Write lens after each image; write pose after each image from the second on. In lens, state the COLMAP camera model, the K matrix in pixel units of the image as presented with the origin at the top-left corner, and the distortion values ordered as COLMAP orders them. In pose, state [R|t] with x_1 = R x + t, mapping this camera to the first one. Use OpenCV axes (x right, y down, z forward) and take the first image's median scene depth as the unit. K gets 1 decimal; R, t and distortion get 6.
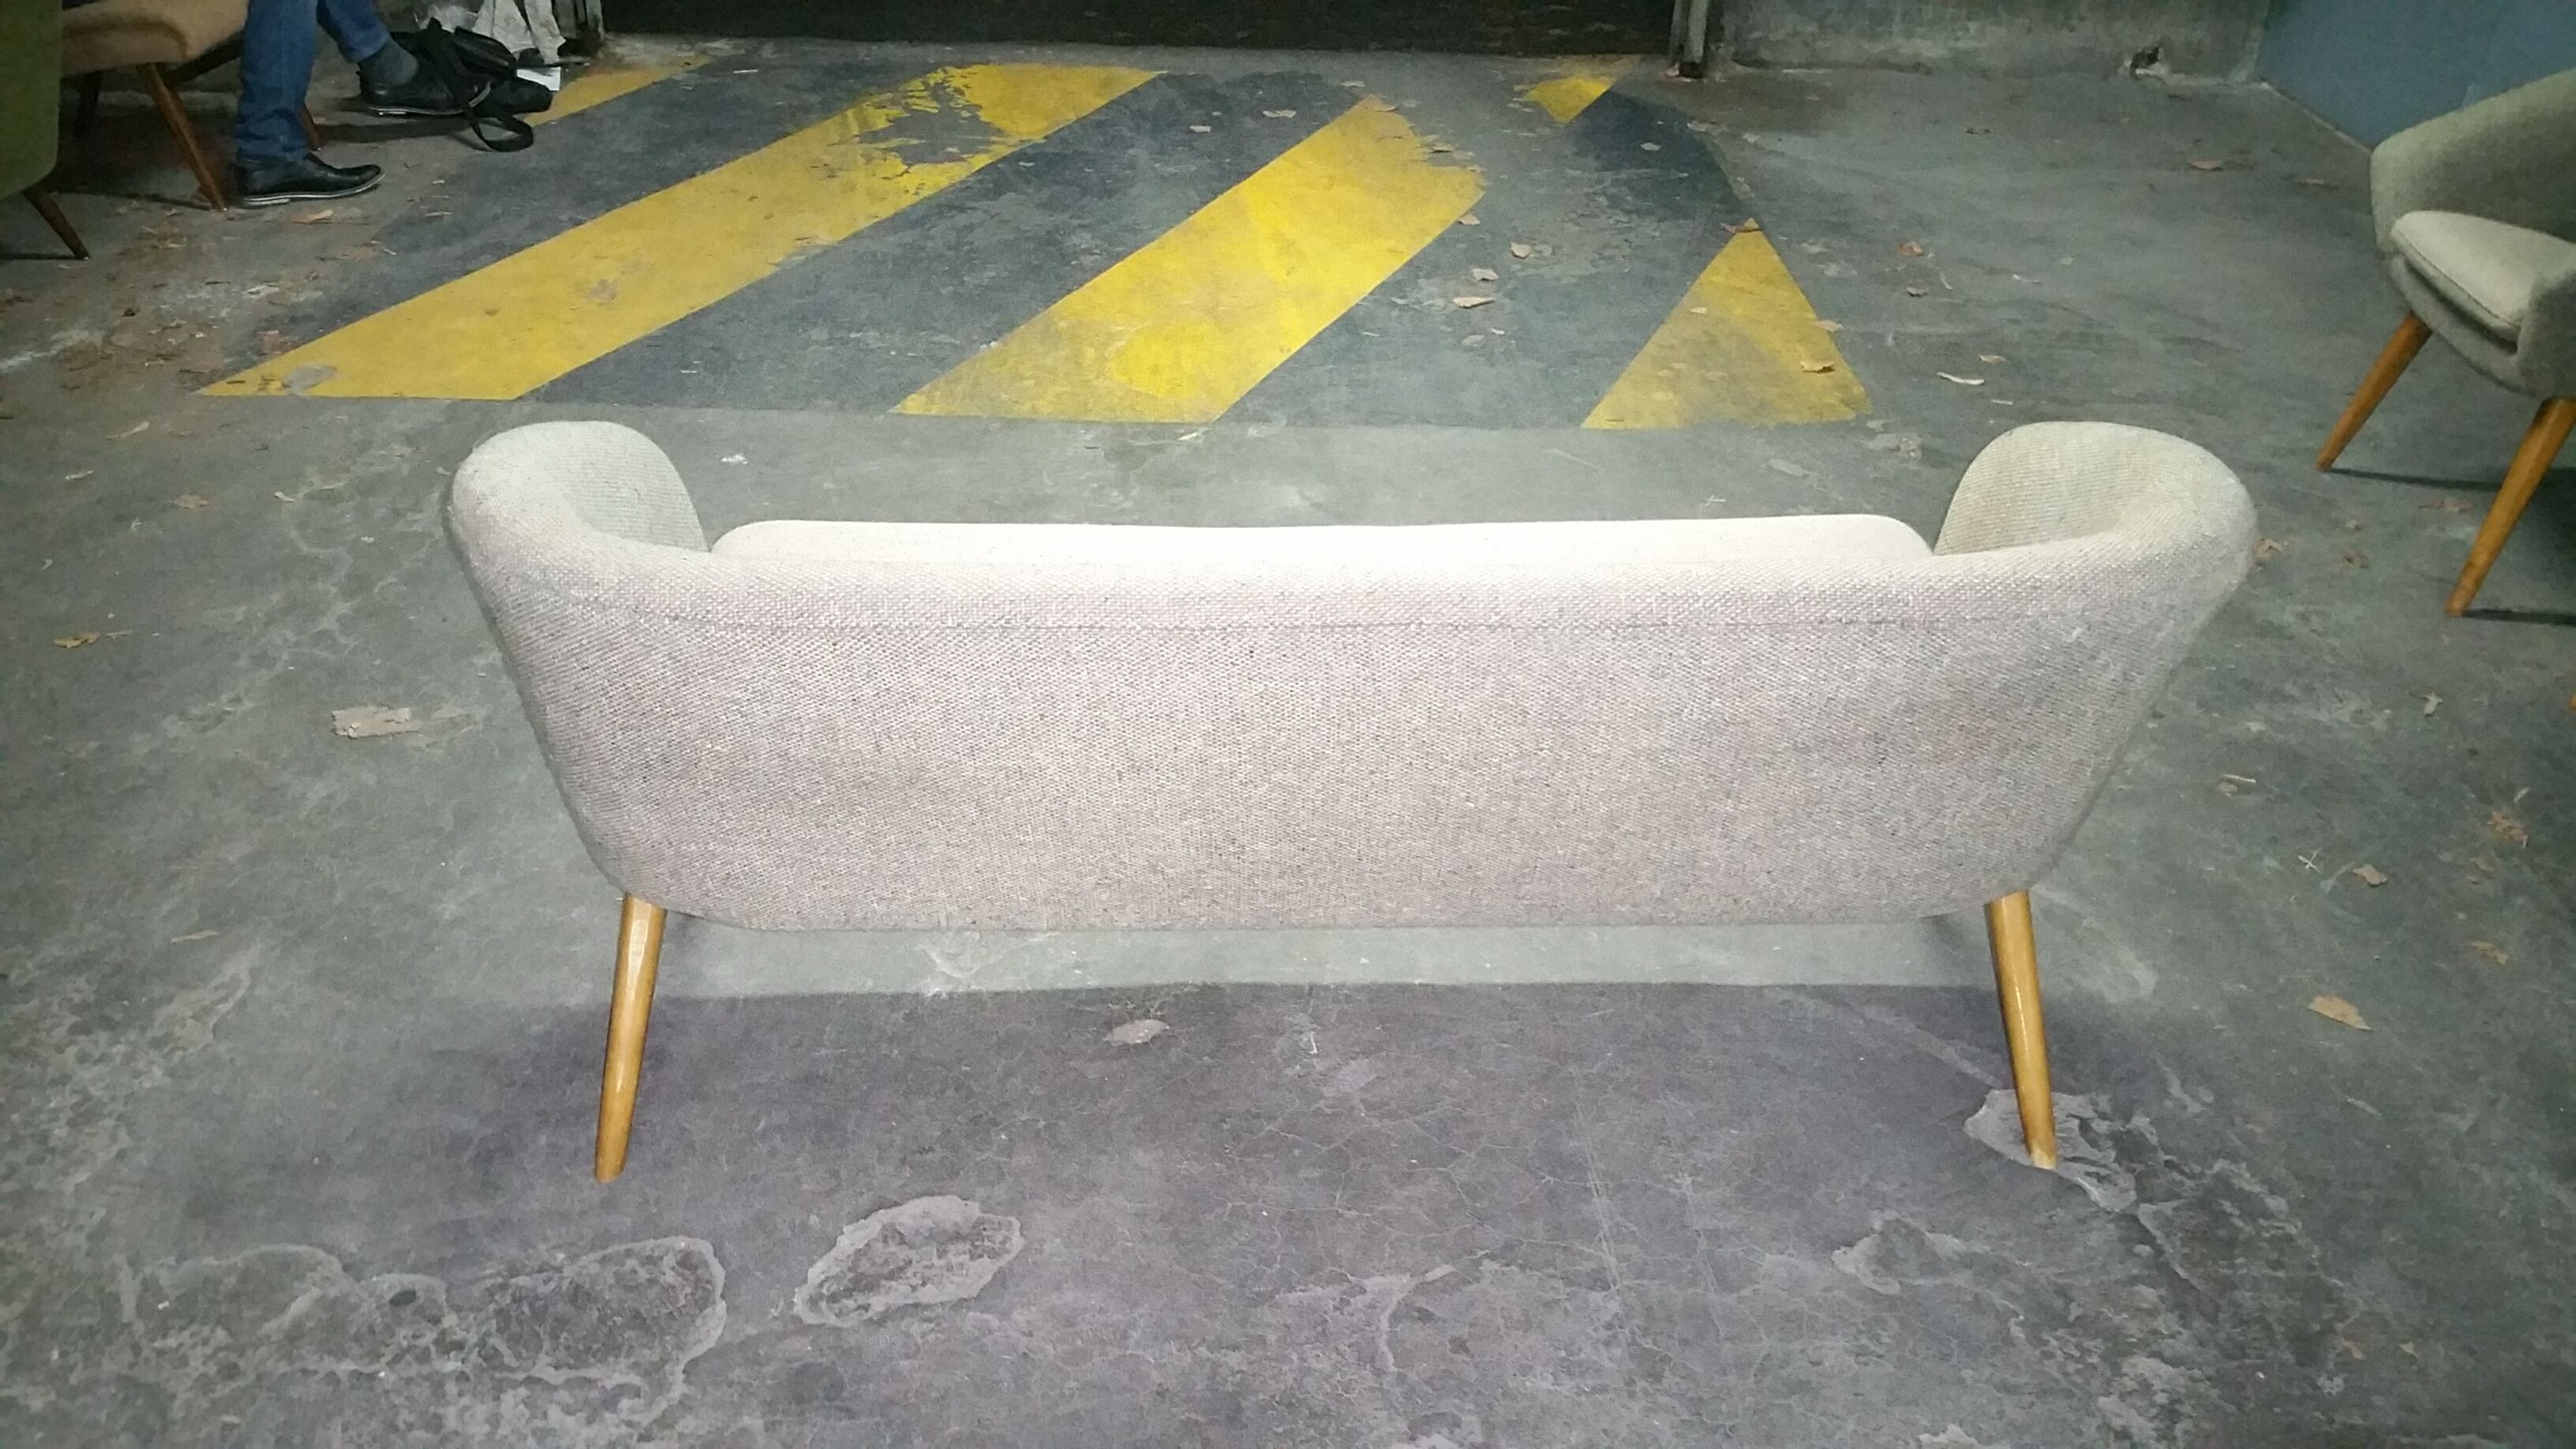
lens RADIAL K [[2078.4, 0, 1269.9], [0, 2078.4, 787.1], [0, 0, 1]] dist [0.101861, -0.180903]
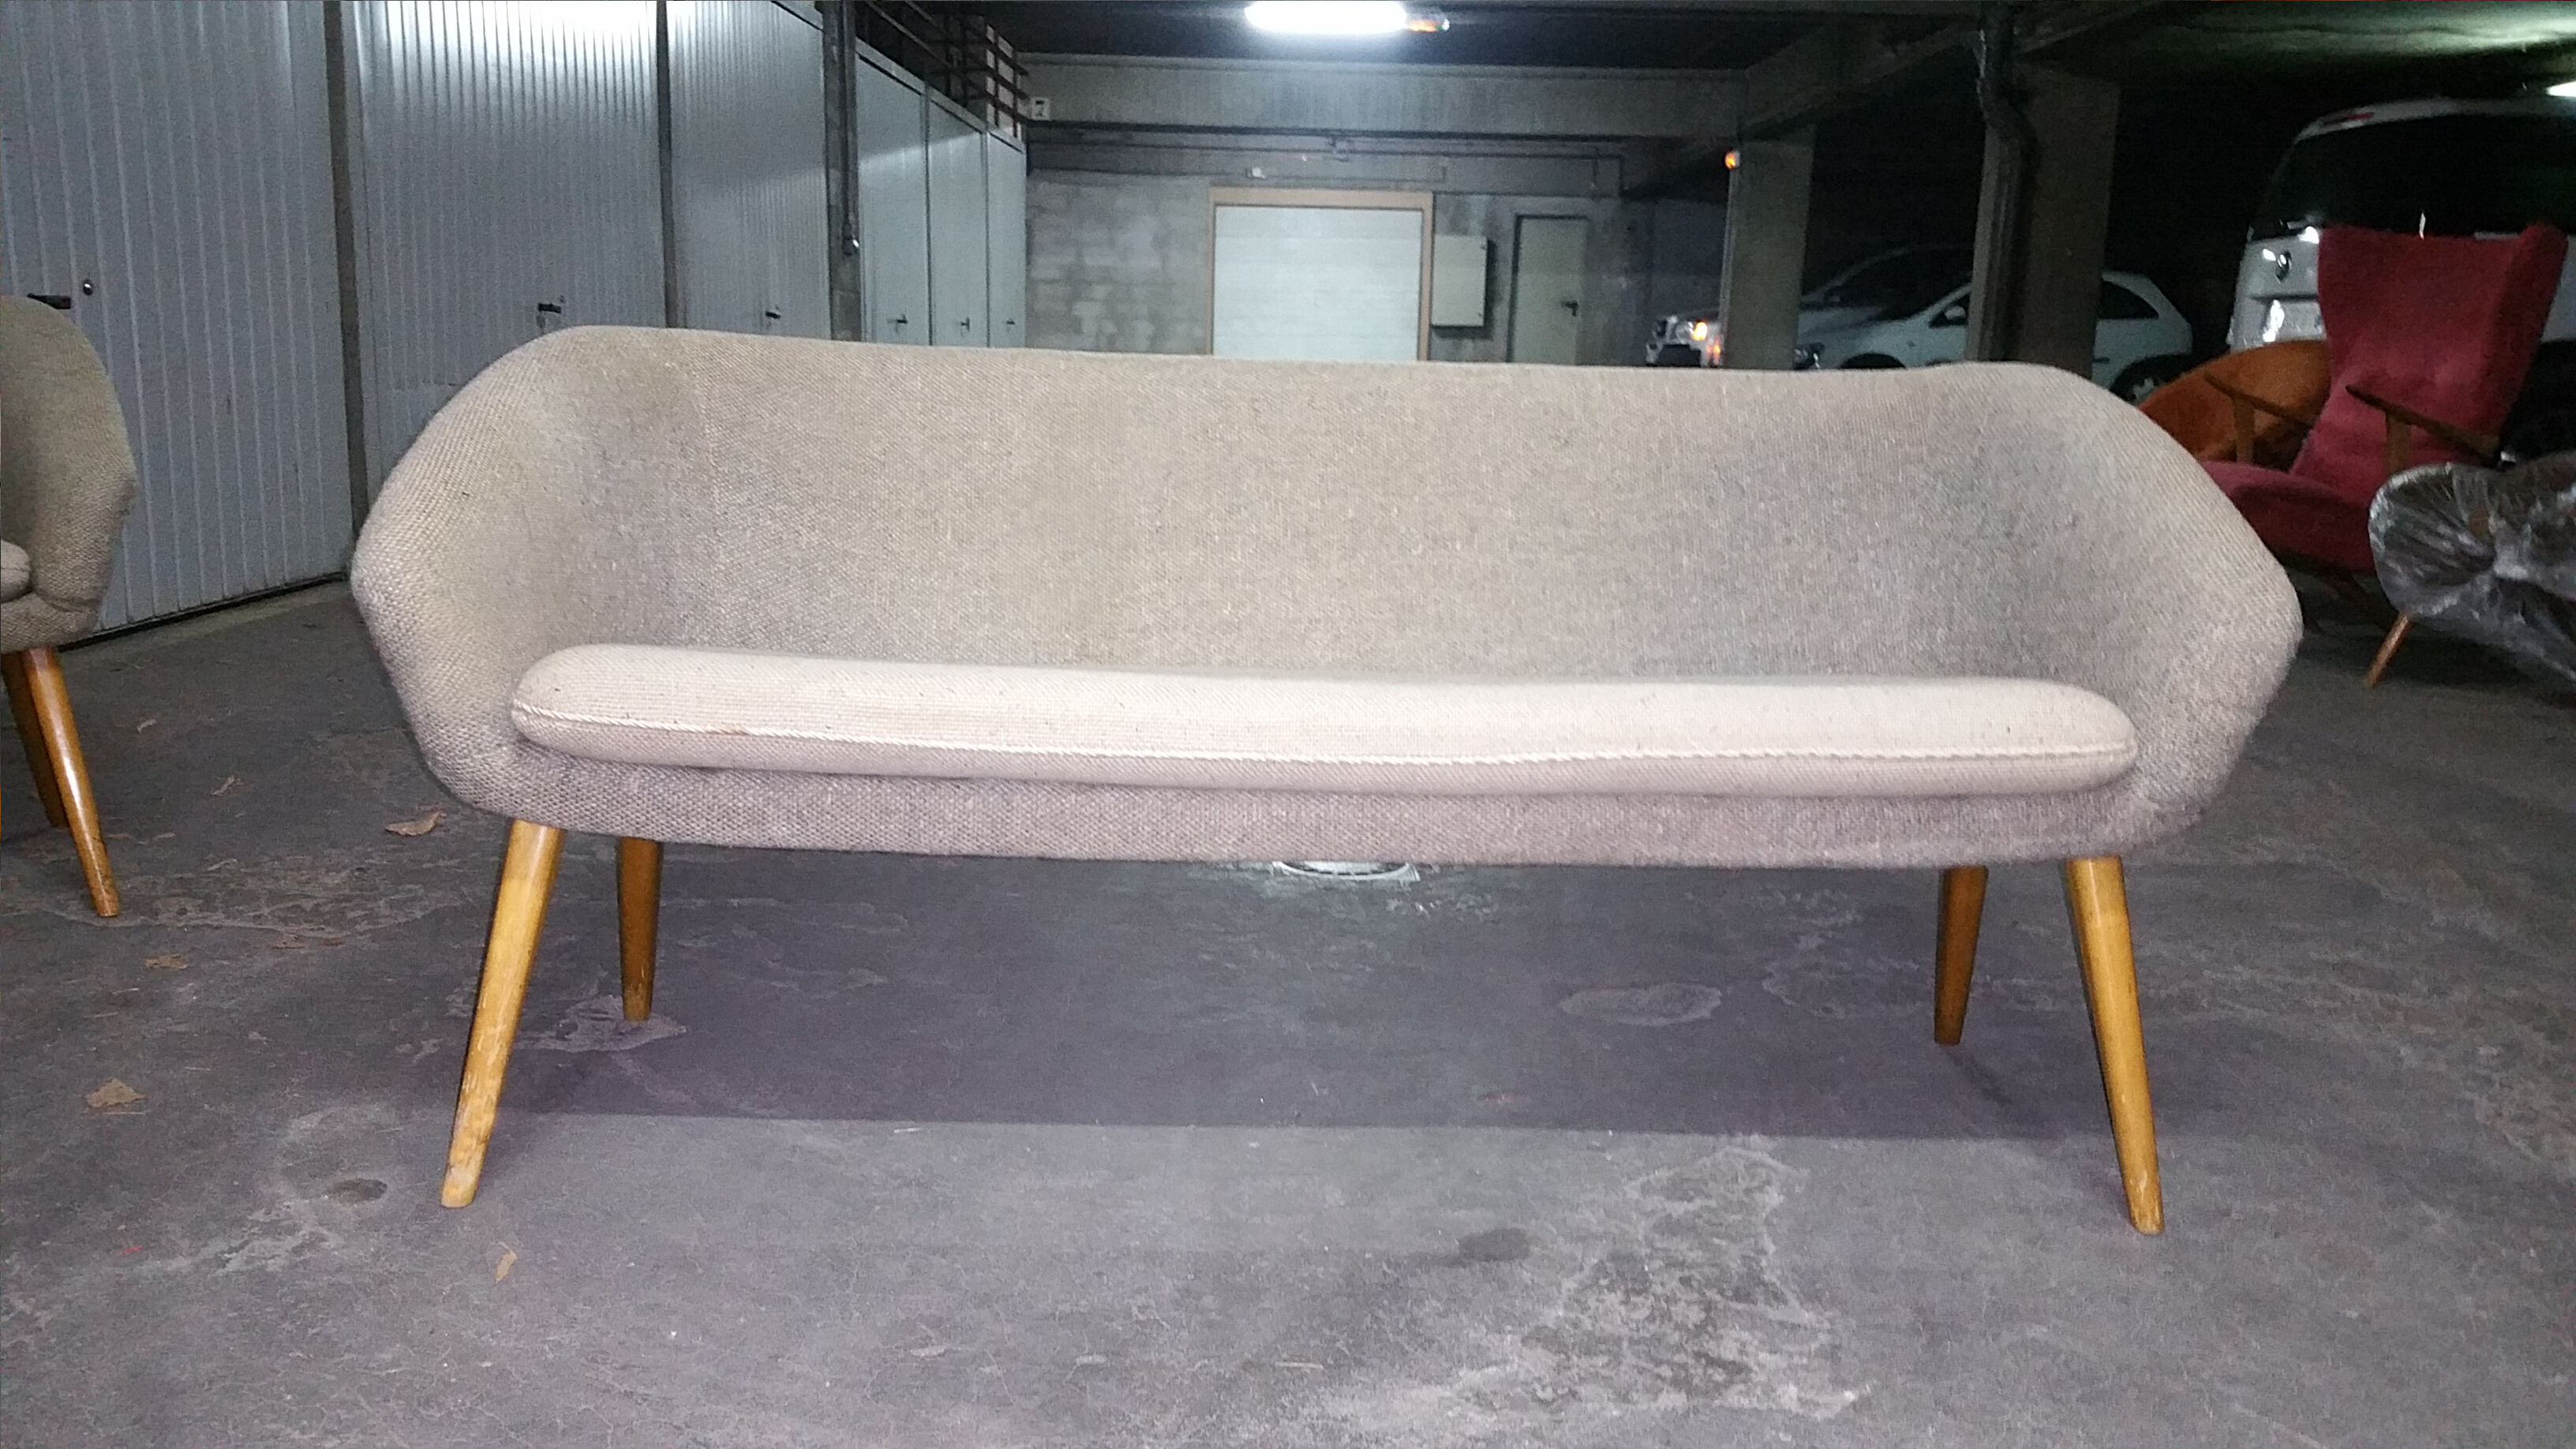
lens RADIAL K [[2078.4, 0, 1275.1], [0, 2078.4, 785.4], [0, 0, 1]] dist [0.101861, -0.180903]
pose [[-0.999115, -0.041415, -0.007339, 0.028601], [-0.034805, 0.716131, 0.697097, -0.349435], [-0.023614, 0.696736, -0.716939, 0.881240]]
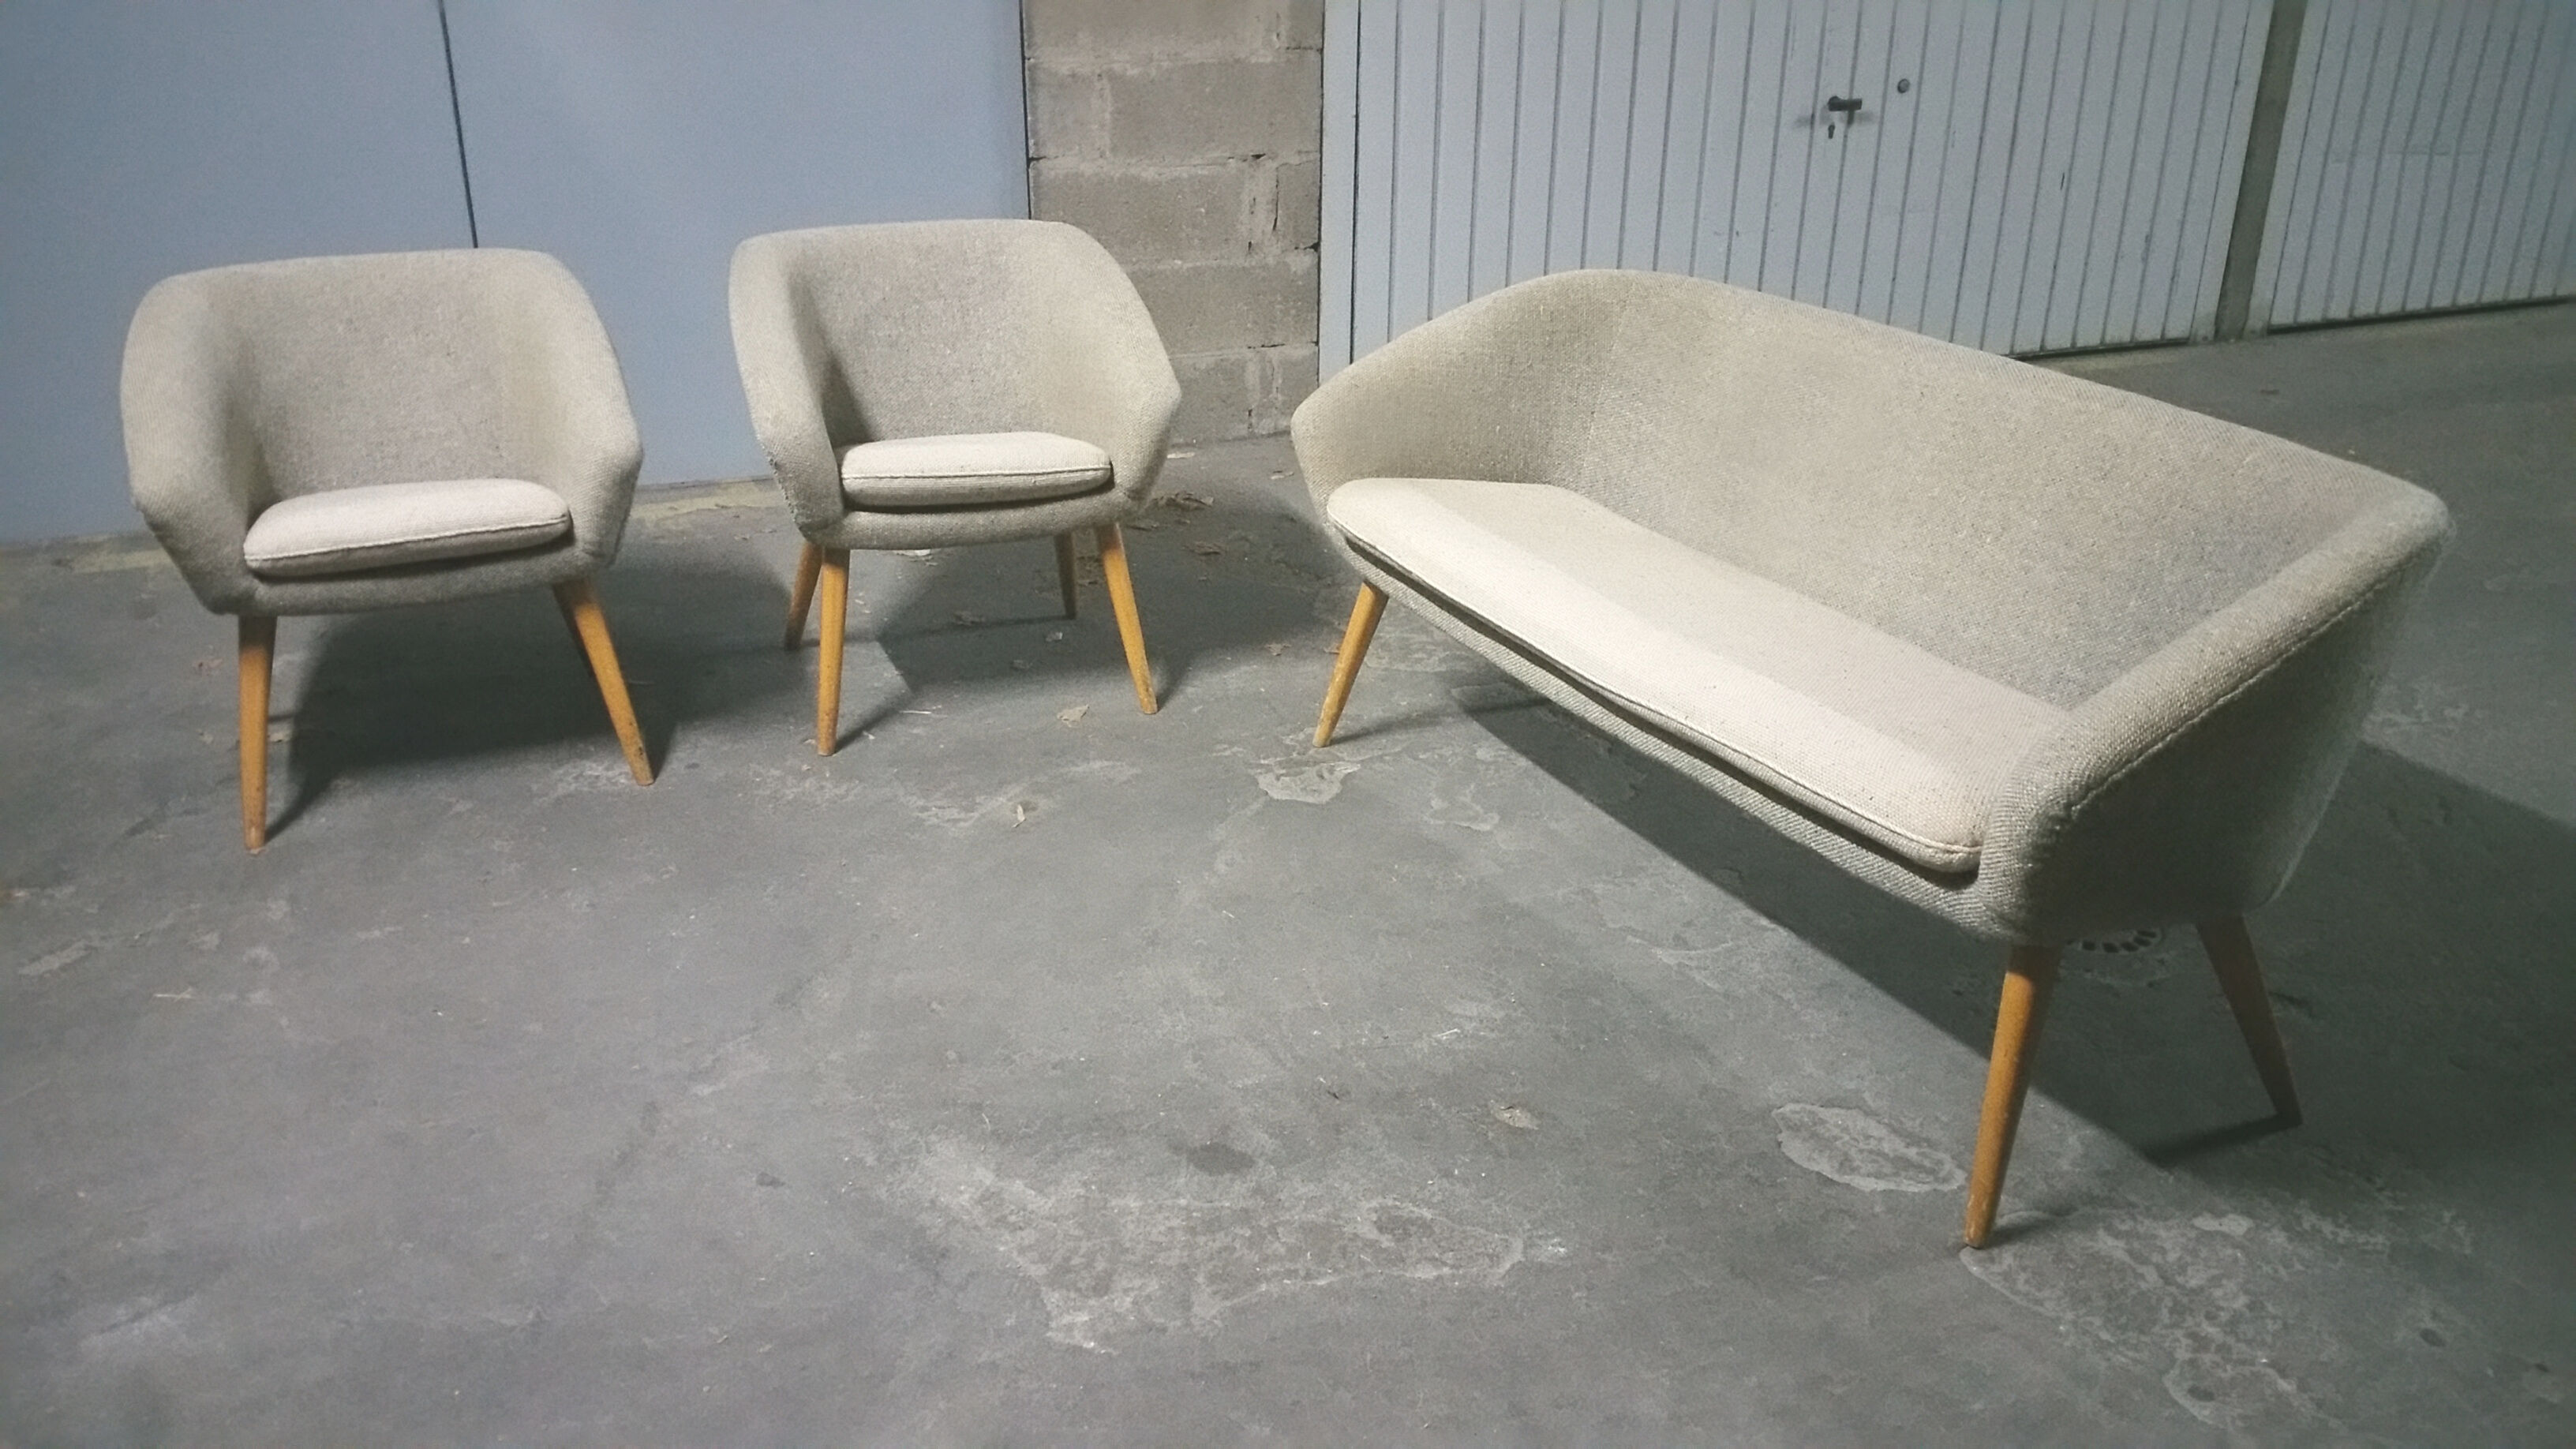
lens RADIAL K [[2078.4, 0, 1279.3], [0, 2078.4, 774.8], [0, 0, 1]] dist [0.101861, -0.180903]
pose [[-0.384877, -0.395317, 0.834023, -0.470899], [0.478893, 0.686944, 0.546598, -0.360558], [-0.789006, 0.609781, -0.075075, 0.600082]]
